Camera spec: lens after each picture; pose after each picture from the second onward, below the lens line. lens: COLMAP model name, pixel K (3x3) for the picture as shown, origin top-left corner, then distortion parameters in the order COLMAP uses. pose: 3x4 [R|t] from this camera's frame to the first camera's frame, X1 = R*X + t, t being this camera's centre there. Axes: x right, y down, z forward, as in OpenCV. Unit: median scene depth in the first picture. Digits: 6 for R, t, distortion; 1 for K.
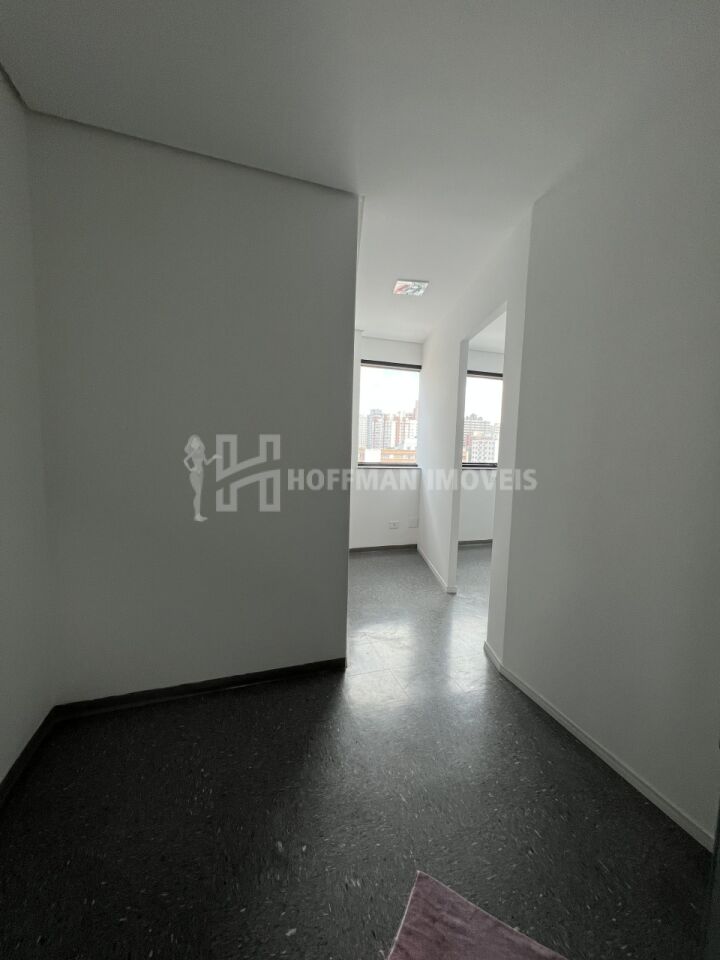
lens RADIAL K [[373.7, 0, 360.0], [0, 373.7, 480.0], [0, 0, 1]] dist [-0.000198, -0.000052]
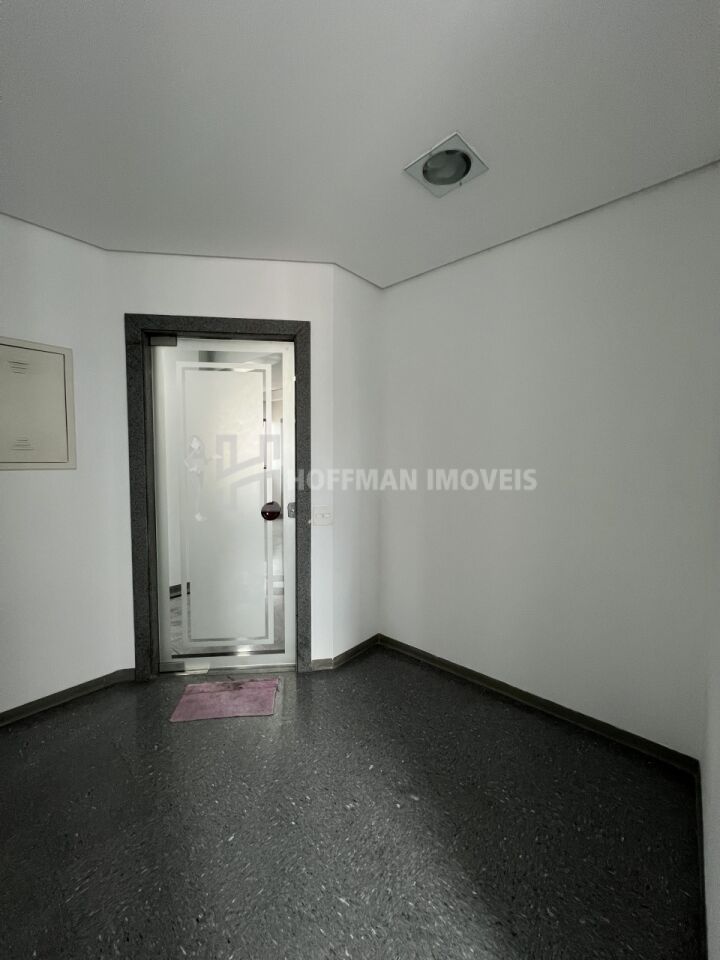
lens RADIAL K [[374.8, 0, 354.1], [0, 374.8, 483.1], [0, 0, 1]] dist [0.001187, 0.000241]
pose [[-0.871461, -0.011988, -0.490318, 0.529315], [-0.077100, 0.990620, 0.112813, -0.171575], [0.484367, 0.136116, -0.864211, 1.645558]]
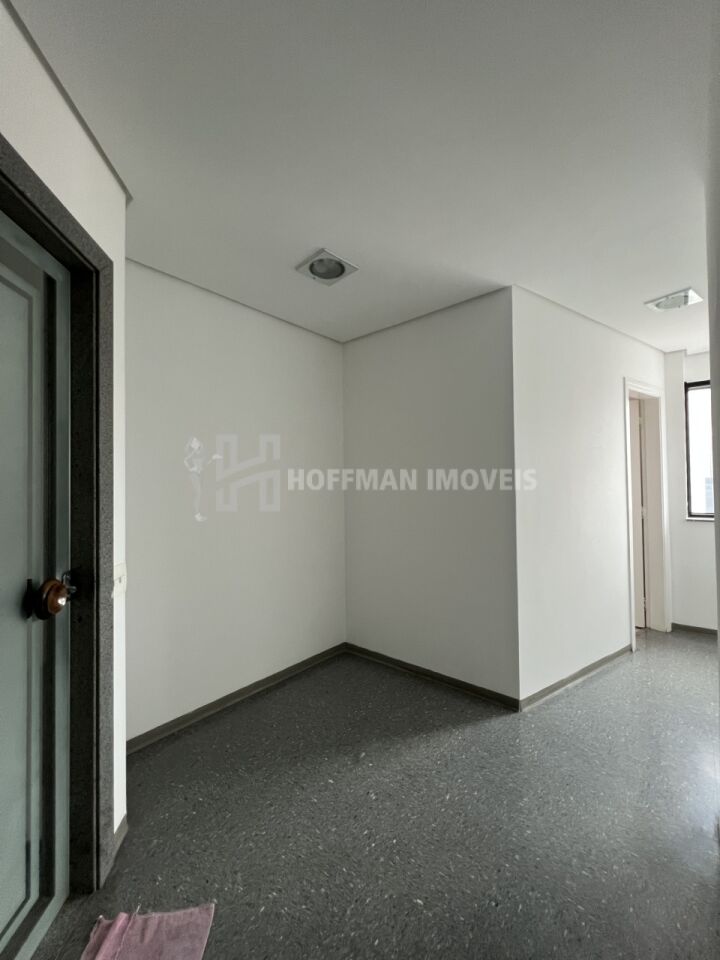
lens RADIAL K [[384.4, 0, 353.9], [0, 384.4, 480.1], [0, 0, 1]] dist [-0.002327, 0.000124]
pose [[0.490345, -0.064667, -0.869126, 1.096983], [-0.030911, 0.995326, -0.091496, -0.008657], [0.870980, 0.071731, 0.486054, 0.097122]]
